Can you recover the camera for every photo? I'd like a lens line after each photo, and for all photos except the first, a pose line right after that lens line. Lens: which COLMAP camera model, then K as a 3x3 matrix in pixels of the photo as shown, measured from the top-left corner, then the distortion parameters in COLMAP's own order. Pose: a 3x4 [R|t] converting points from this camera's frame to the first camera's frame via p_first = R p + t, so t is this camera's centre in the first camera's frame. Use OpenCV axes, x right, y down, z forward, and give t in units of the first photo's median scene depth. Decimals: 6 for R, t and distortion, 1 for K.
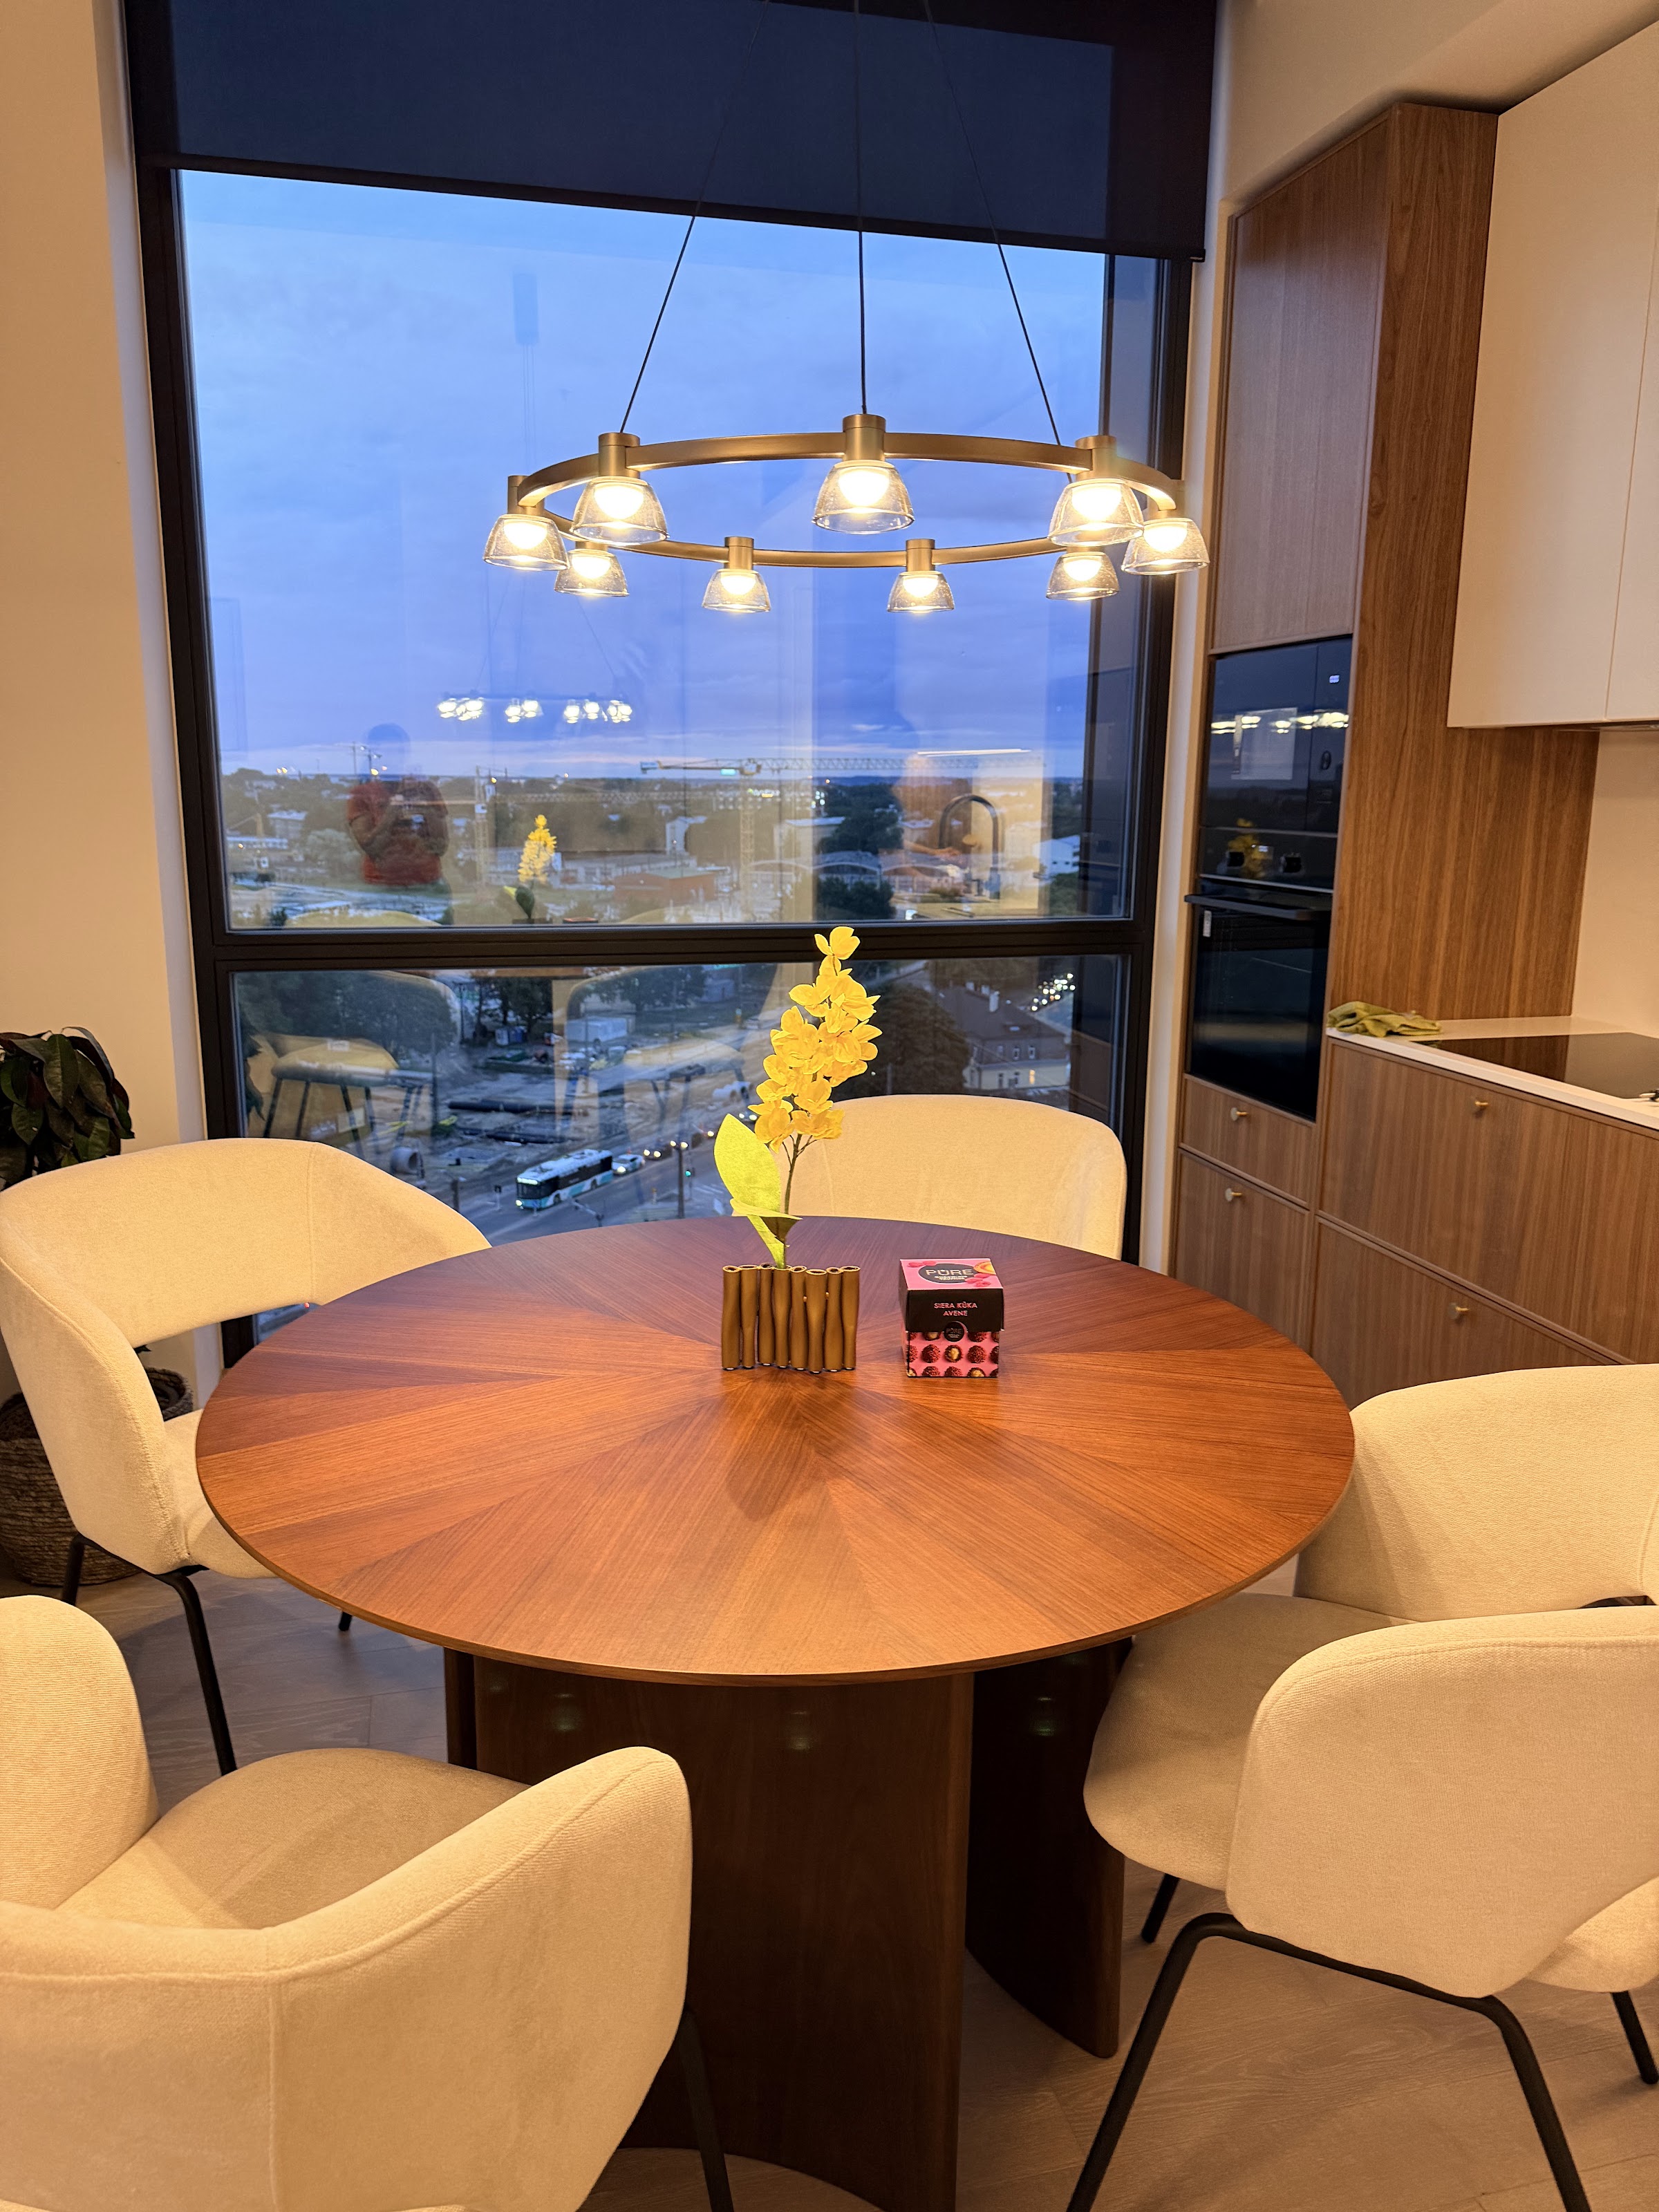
lens RADIAL K [[1636.5, 0, 829.5], [0, 1636.5, 1106.0], [0, 0, 1]] dist [0.007653, -0.002585]
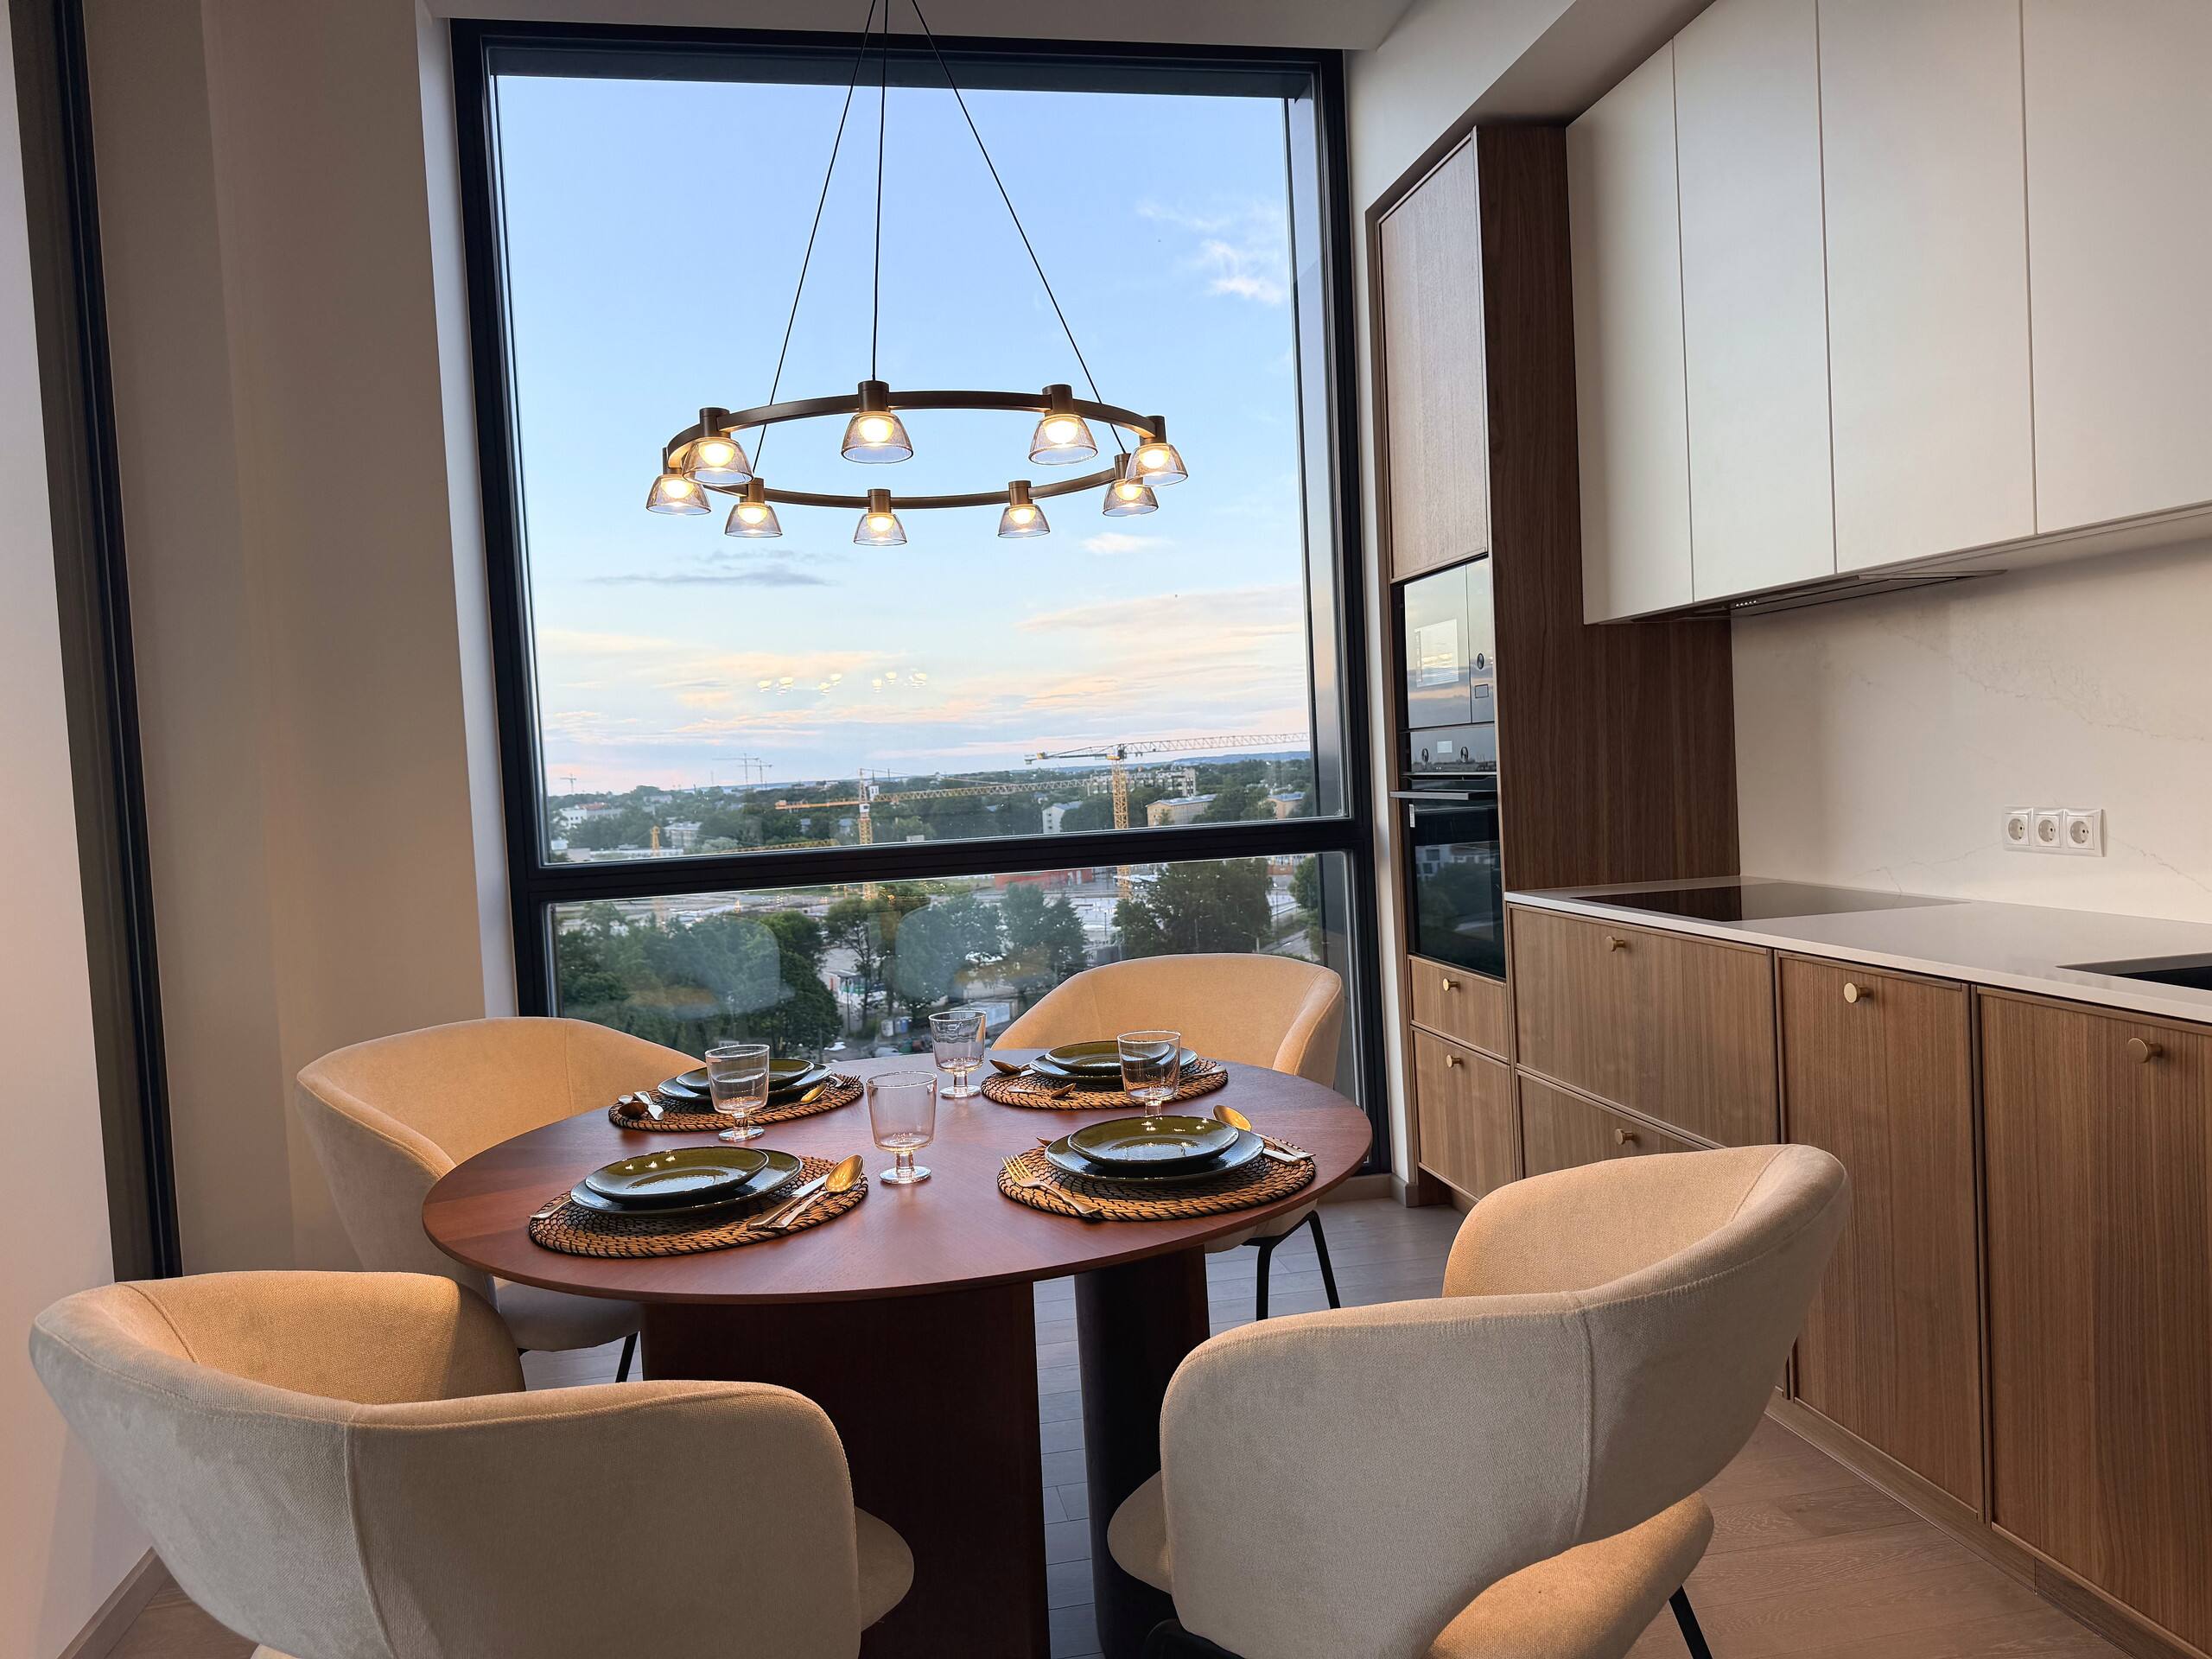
lens RADIAL K [[1636.5, 0, 1106.0], [0, 1636.5, 829.5], [0, 0, 1]] dist [0.007653, -0.002585]
pose [[0.996323, -0.058641, -0.062467, 0.105160], [0.048171, 0.986324, -0.157619, 0.069583], [0.070855, 0.154030, 0.985522, -0.117329]]
